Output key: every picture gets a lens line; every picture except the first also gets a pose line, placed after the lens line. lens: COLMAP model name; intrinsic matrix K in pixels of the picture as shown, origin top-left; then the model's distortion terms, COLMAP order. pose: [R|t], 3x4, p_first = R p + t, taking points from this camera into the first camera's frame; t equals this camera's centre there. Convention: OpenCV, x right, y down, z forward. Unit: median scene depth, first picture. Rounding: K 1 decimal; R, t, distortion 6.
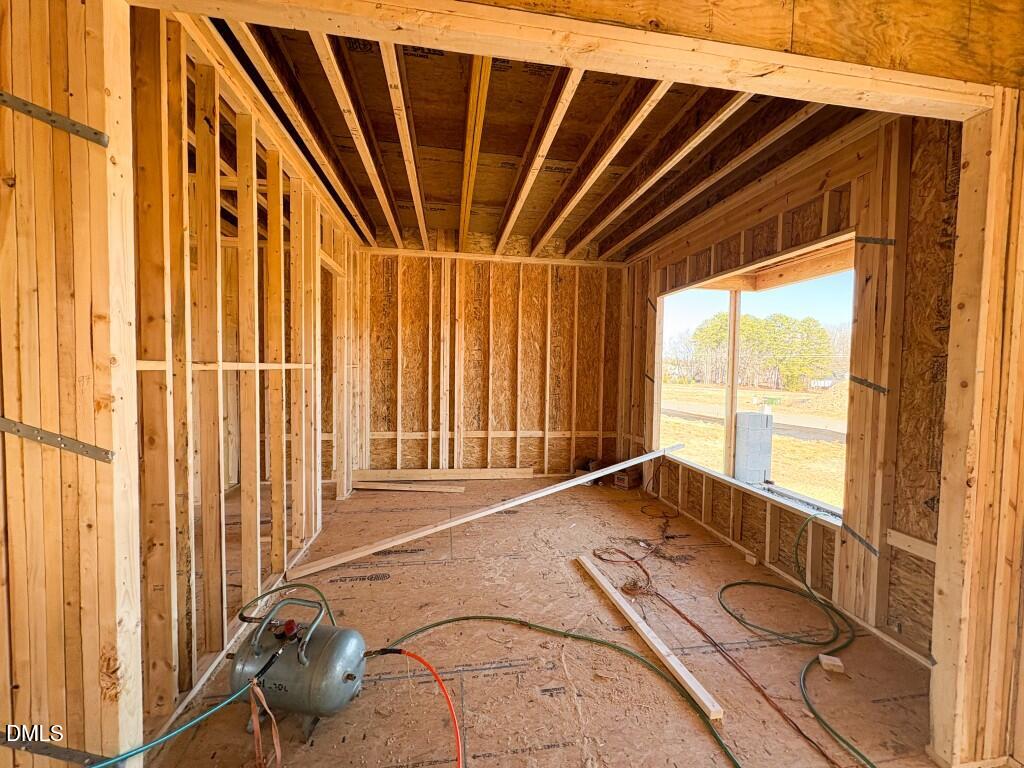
lens RADIAL K [[415.1, 0, 521.2], [0, 415.1, 391.4], [0, 0, 1]] dist [-0.000736, -0.000609]
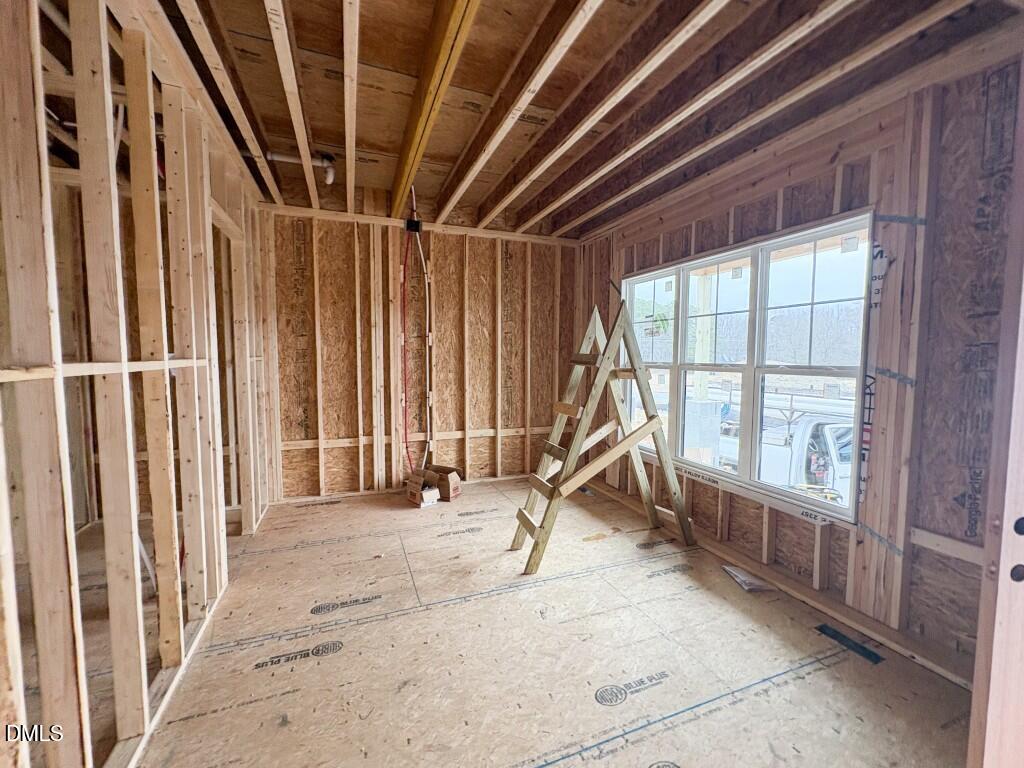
lens RADIAL K [[415.1, 0, 504.5], [0, 415.1, 387.6], [0, 0, 1]] dist [-0.000736, -0.000609]
pose [[0.977668, -0.028011, 0.208279, -0.159804], [0.022350, 0.999315, 0.029485, -0.027549], [-0.208962, -0.024172, 0.977625, 0.203710]]
